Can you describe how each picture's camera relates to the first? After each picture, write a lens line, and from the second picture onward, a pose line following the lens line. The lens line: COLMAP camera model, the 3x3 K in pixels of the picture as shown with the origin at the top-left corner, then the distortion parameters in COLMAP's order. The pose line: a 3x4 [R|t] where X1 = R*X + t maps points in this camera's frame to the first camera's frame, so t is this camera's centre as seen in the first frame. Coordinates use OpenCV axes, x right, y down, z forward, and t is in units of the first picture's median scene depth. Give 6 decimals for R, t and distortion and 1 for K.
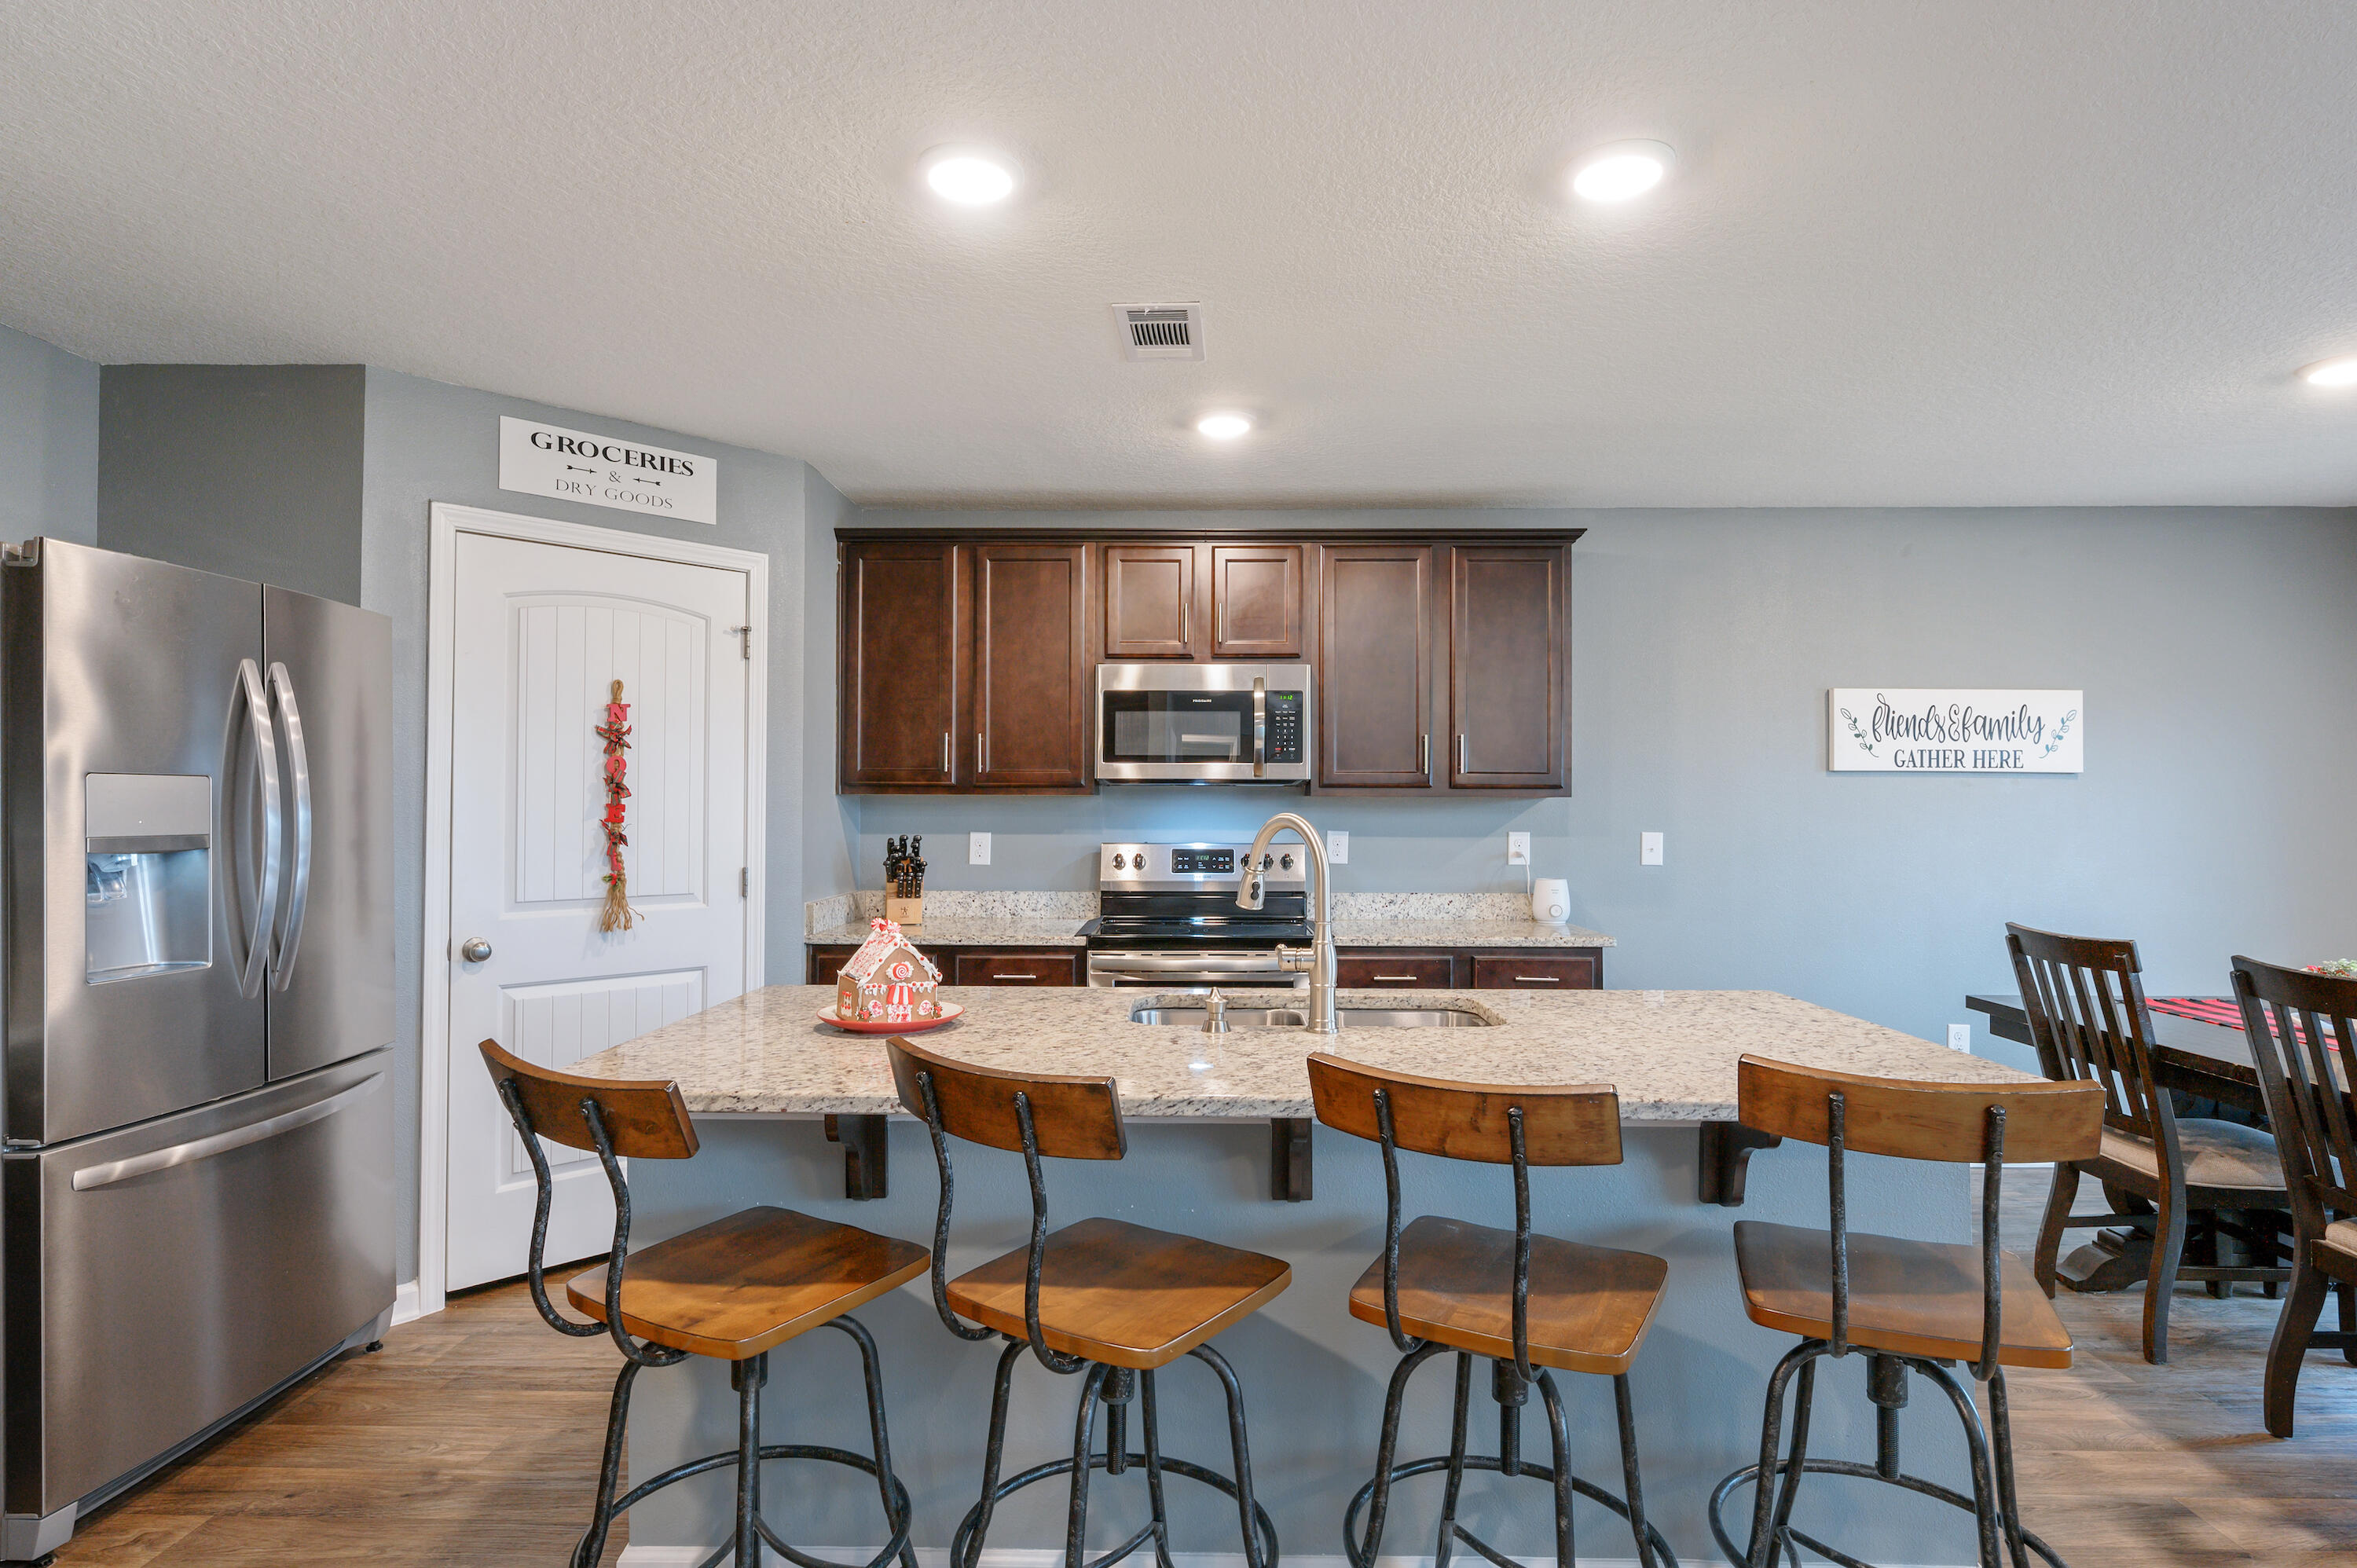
lens RADIAL K [[1222.1, 0, 1180.1], [0, 1222.1, 786.1], [0, 0, 1]] dist [-0.005553, -0.000965]
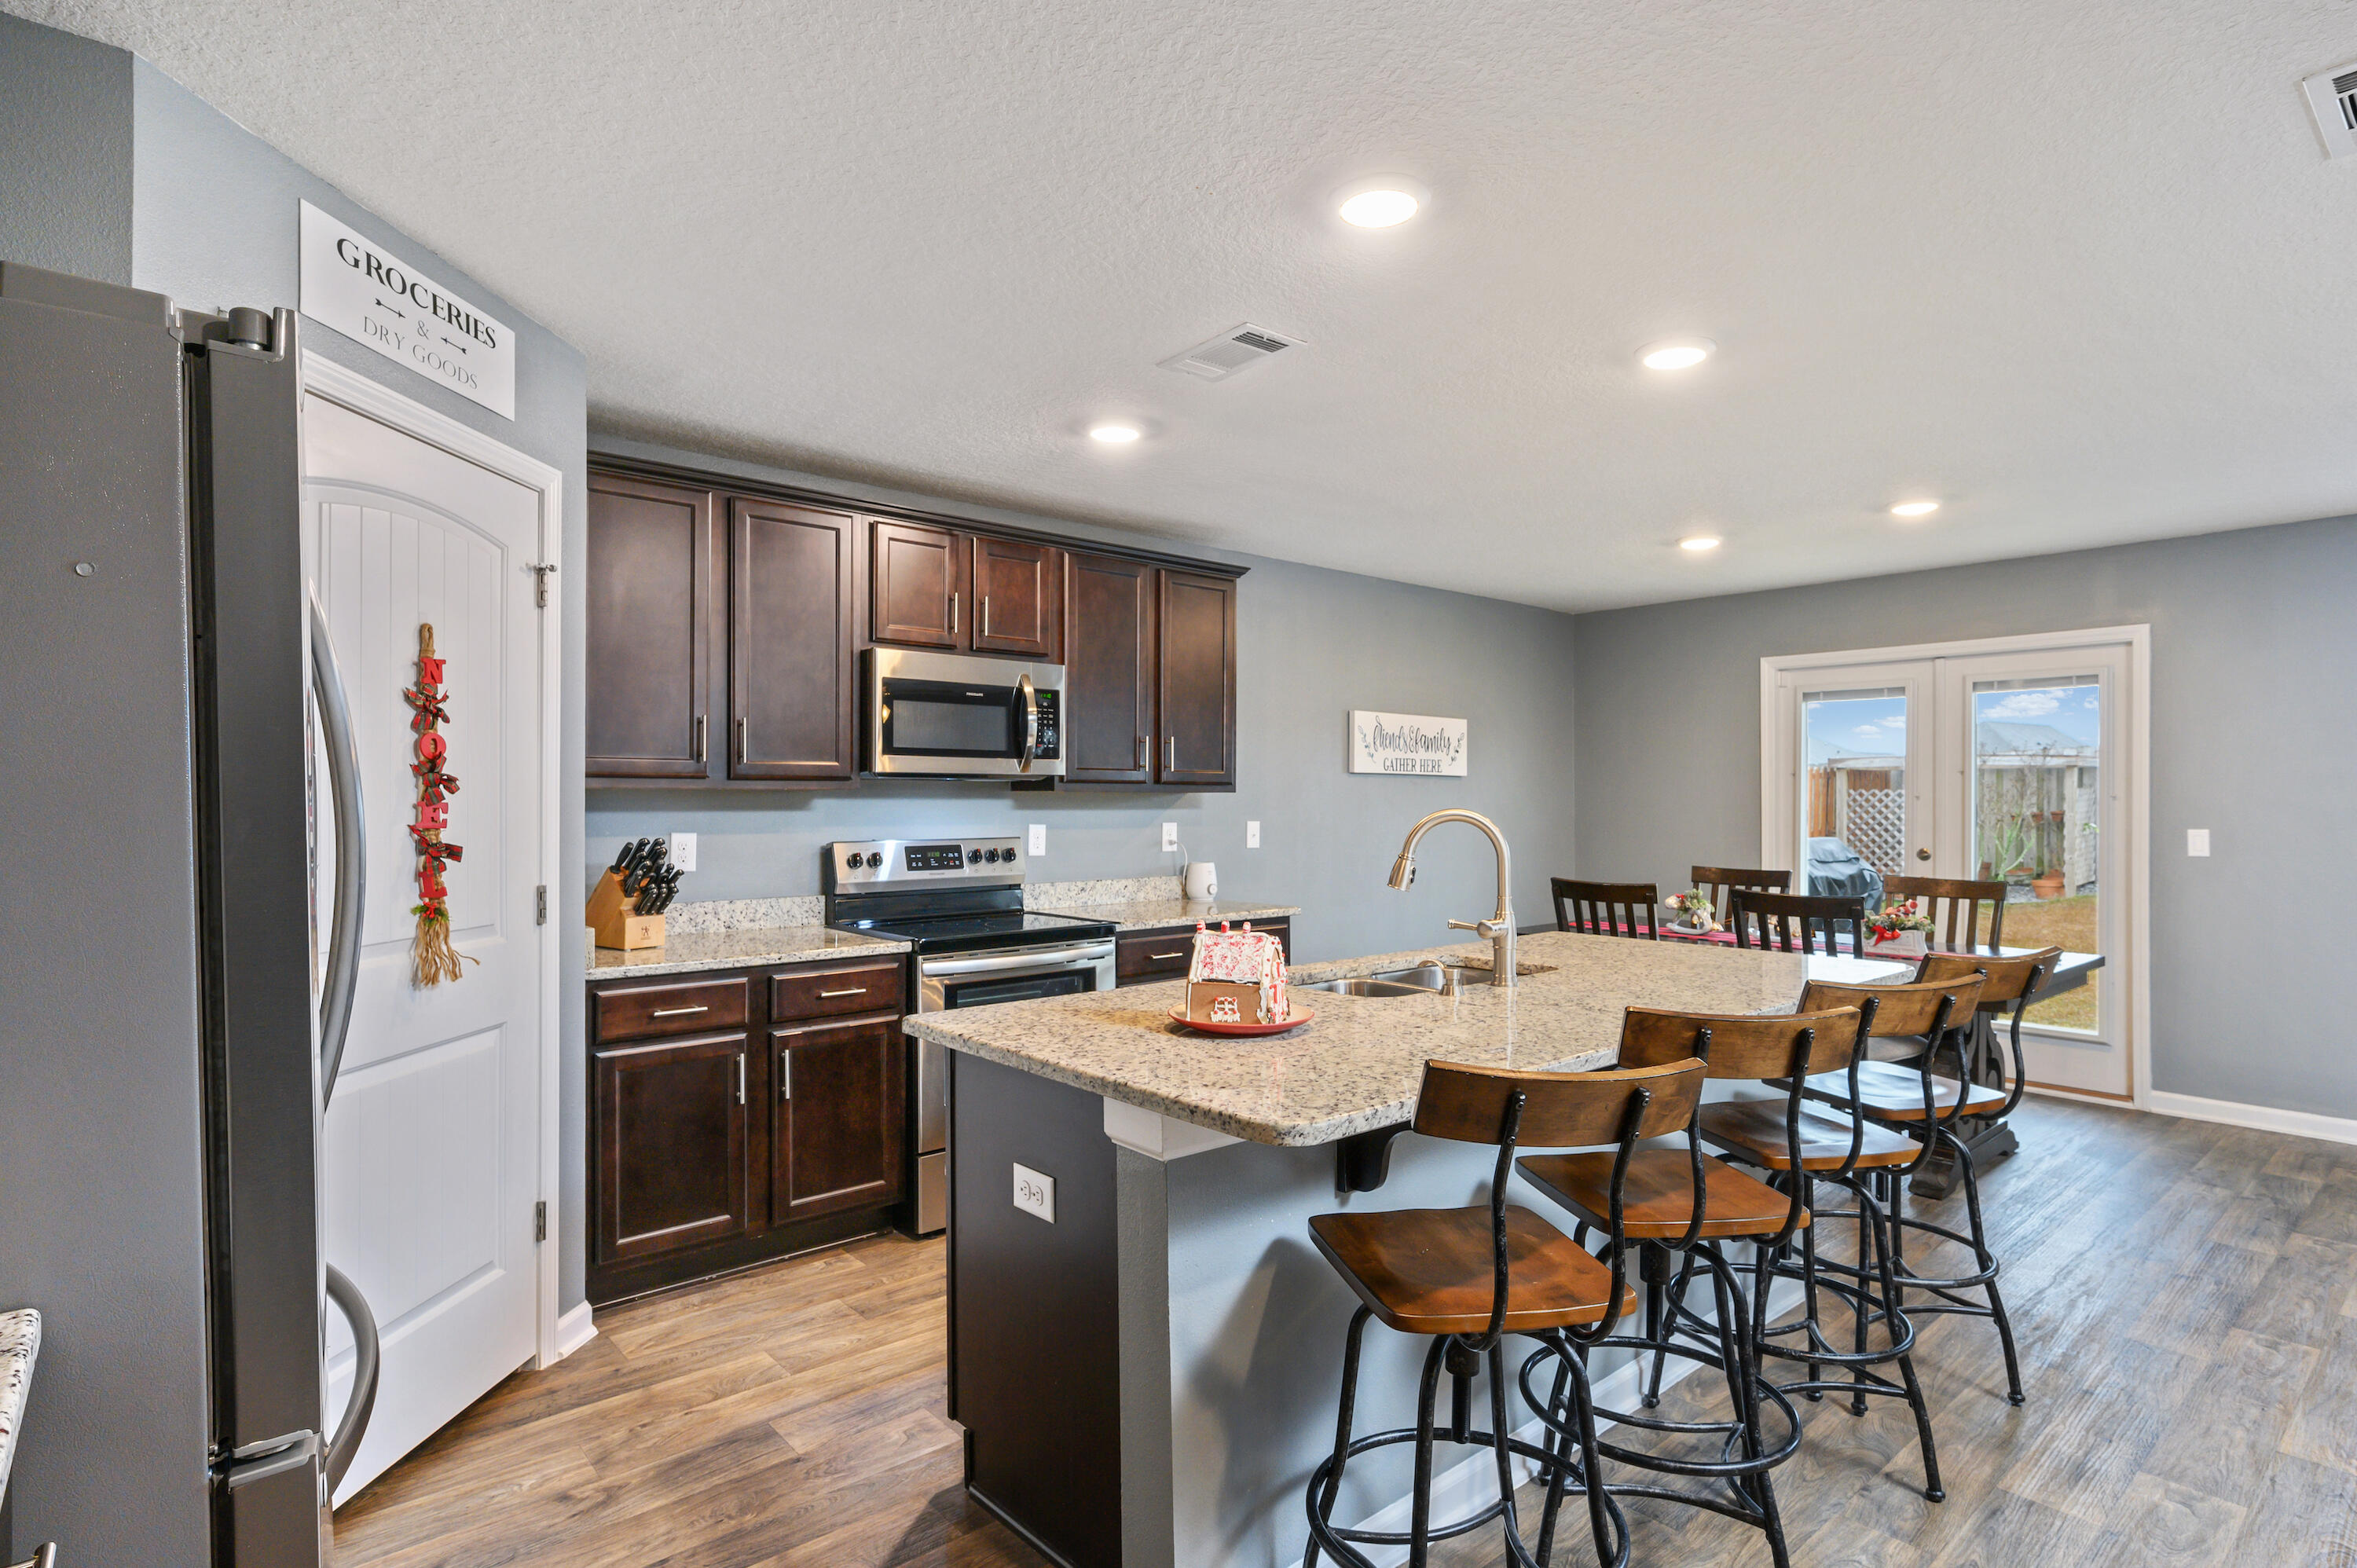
lens RADIAL K [[1191.9, 0, 1183.9], [0, 1191.9, 794.9], [0, 0, 1]] dist [-0.000961, 0.000492]
pose [[0.746237, 0.000104, 0.665680, -0.491796], [-0.009995, 0.999889, 0.011048, -0.001027], [-0.665605, -0.014897, 0.746156, 0.169869]]
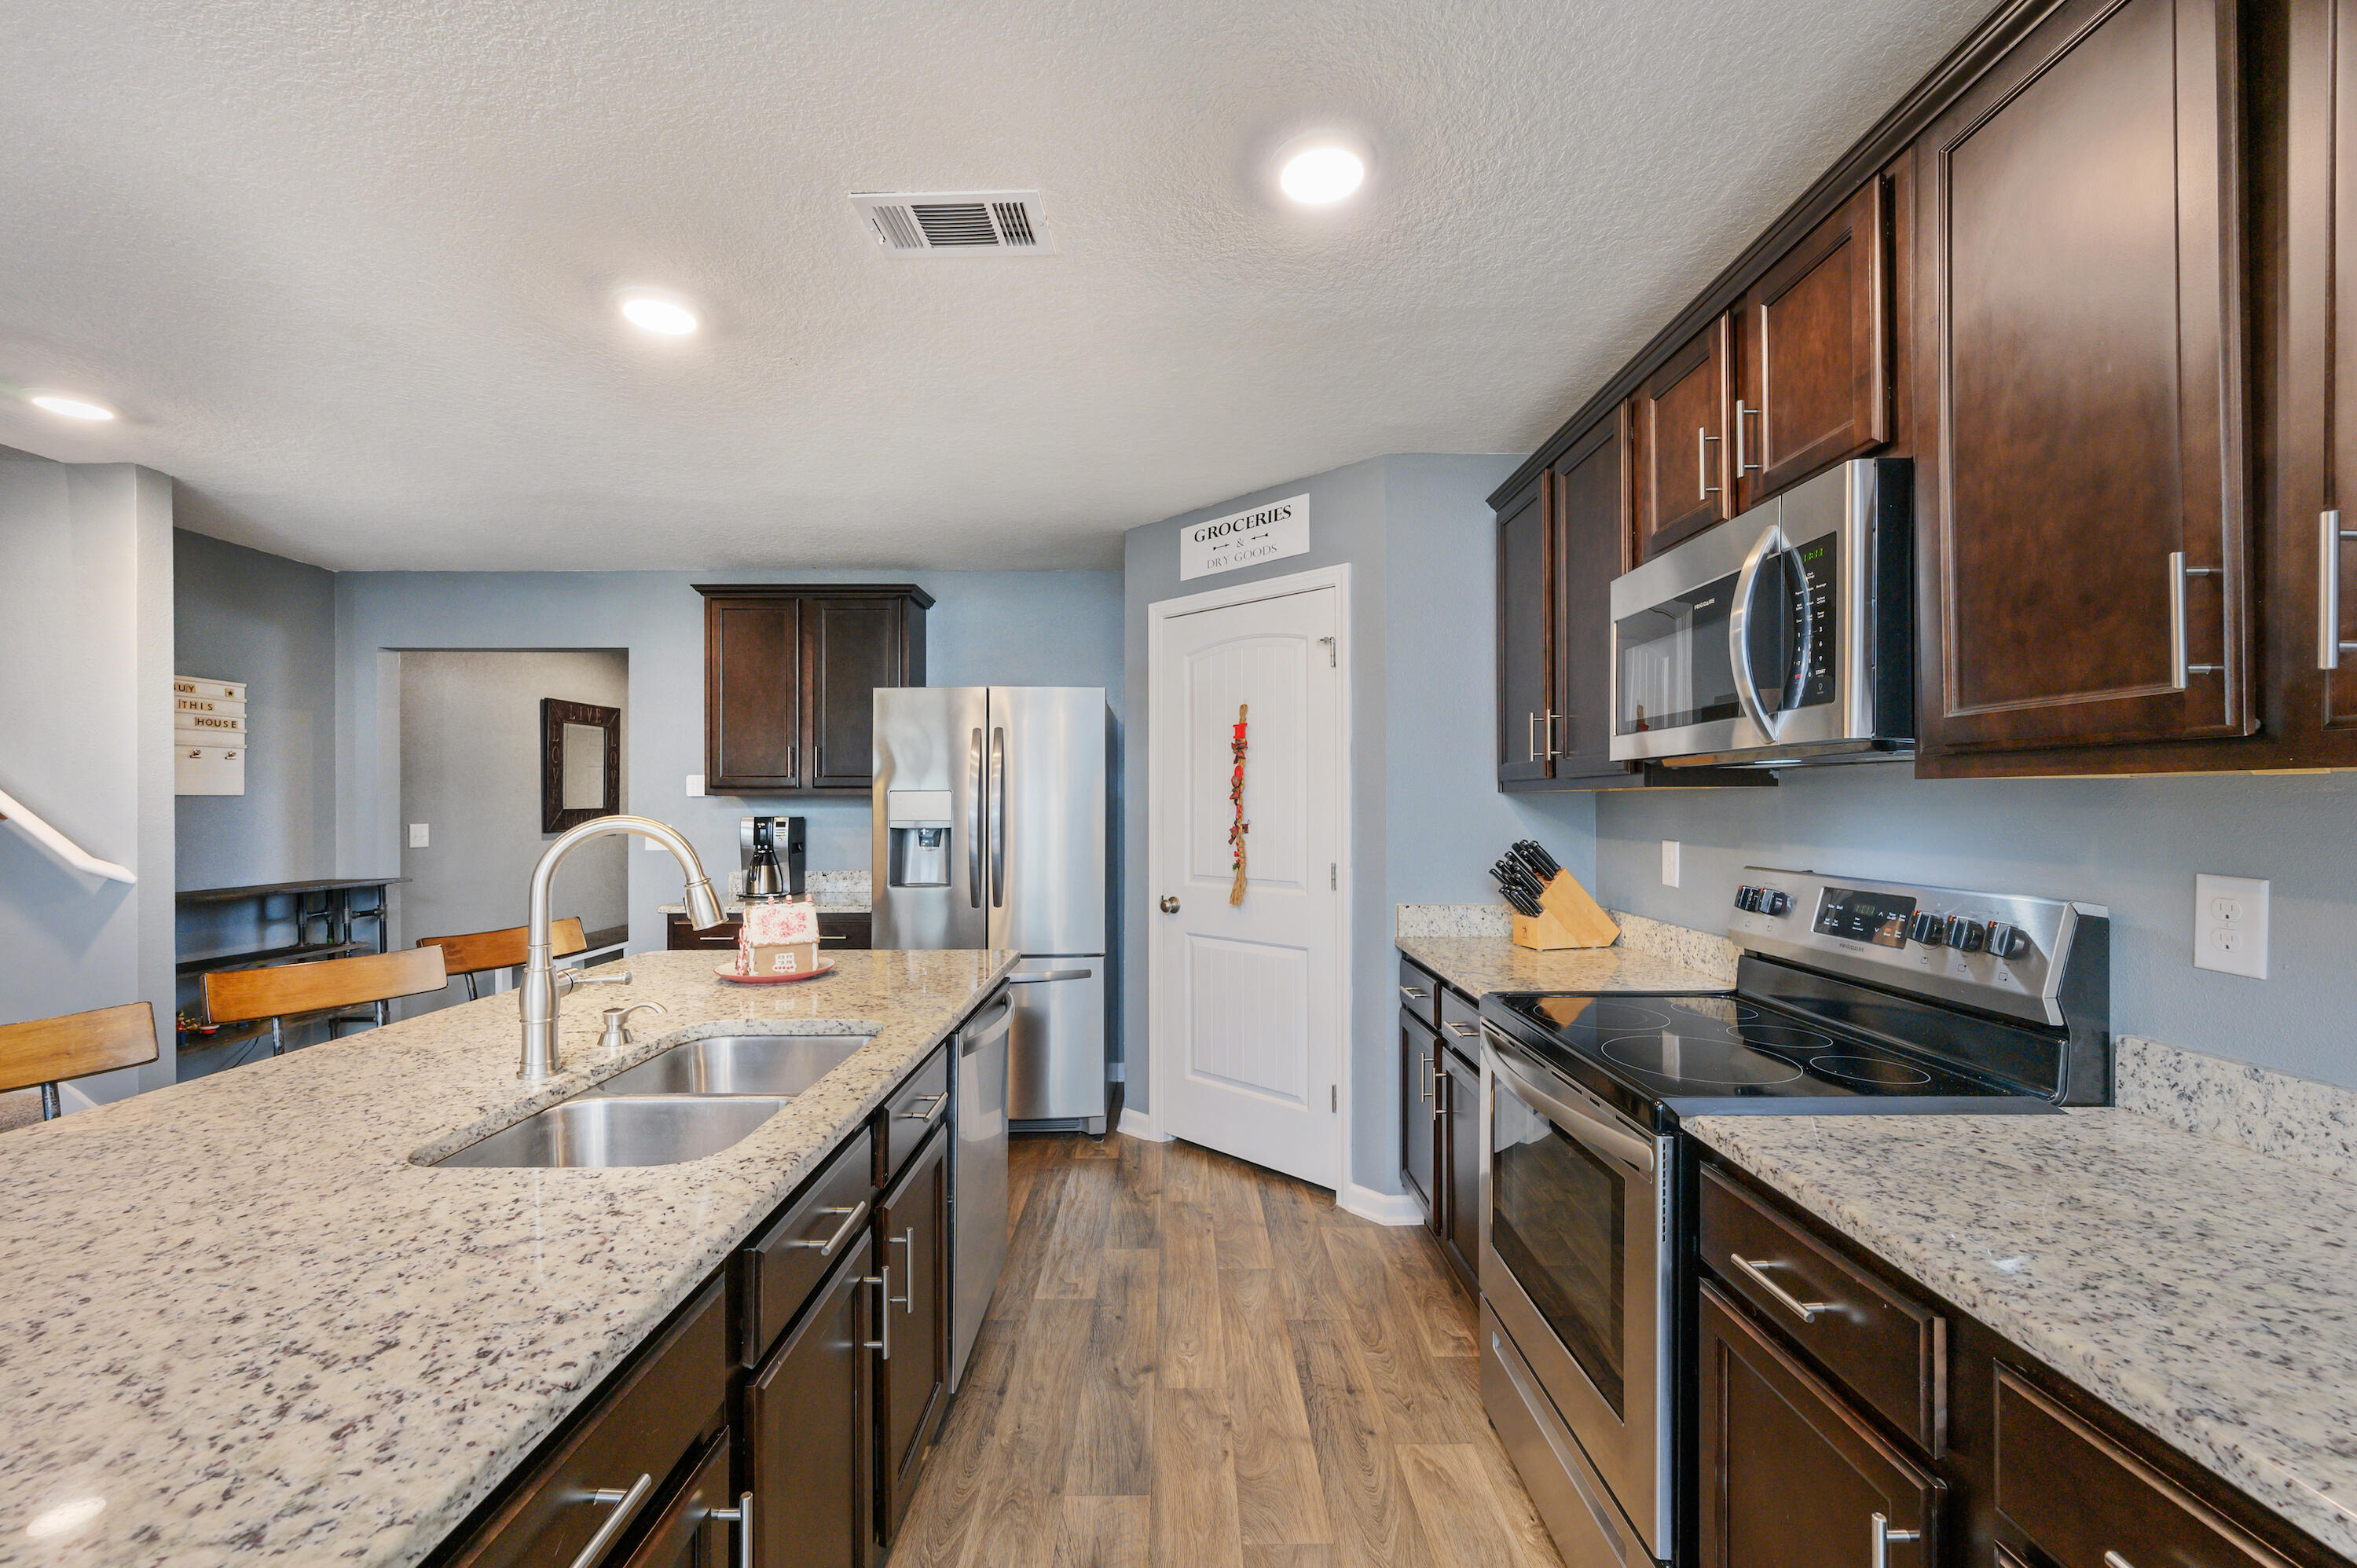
lens RADIAL K [[935.8, 0, 1182.4], [0, 935.8, 798.7], [0, 0, 1]] dist [-0.002253, 0.000678]
pose [[0.023981, -0.006899, -0.999689, 0.412016], [0.017762, 0.999821, -0.006474, 0.012358], [0.999555, -0.017601, 0.024099, 0.759413]]
